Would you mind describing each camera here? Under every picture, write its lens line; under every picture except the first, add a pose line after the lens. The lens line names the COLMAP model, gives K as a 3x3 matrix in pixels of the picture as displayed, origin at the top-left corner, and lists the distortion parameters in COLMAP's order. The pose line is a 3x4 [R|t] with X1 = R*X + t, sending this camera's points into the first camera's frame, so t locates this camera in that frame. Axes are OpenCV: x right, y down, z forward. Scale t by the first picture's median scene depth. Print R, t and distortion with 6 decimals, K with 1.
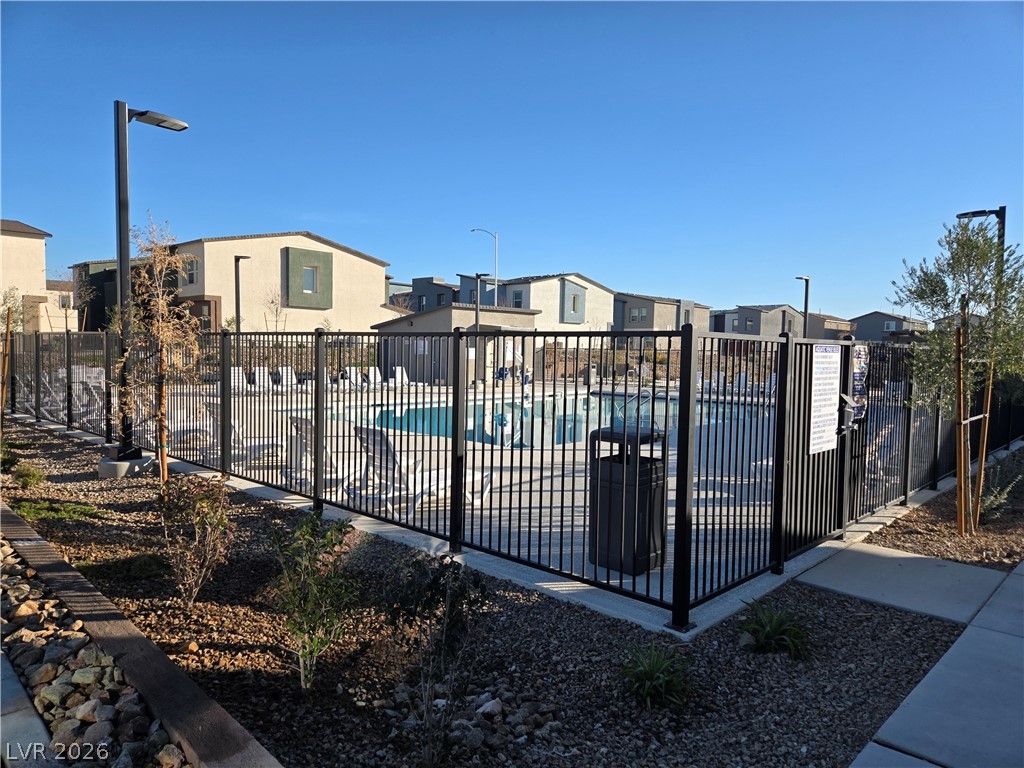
lens RADIAL K [[677.0, 0, 512.0], [0, 677.0, 384.0], [0, 0, 1]] dist [0.051390, -0.000991]
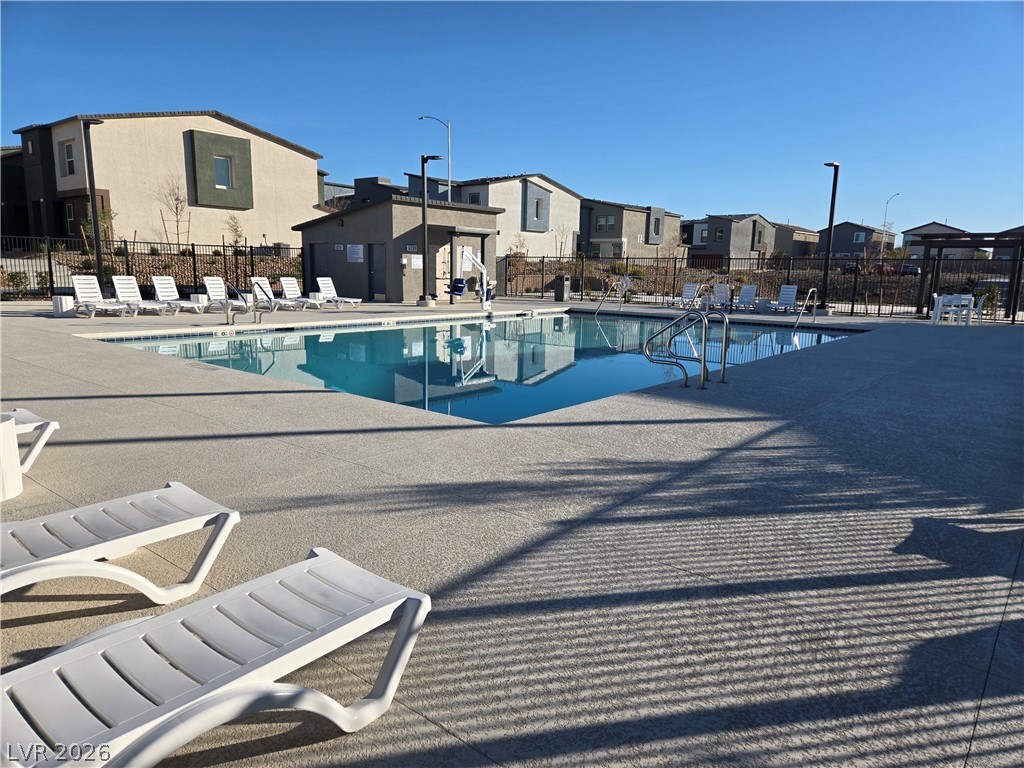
lens RADIAL K [[677.0, 0, 512.0], [0, 677.0, 384.0], [0, 0, 1]] dist [0.051390, -0.000991]
pose [[0.997997, -0.009089, 0.062605, -0.000273], [0.001260, 0.992283, 0.123987, -0.000388], [-0.063248, -0.123660, 0.990307, 0.116085]]
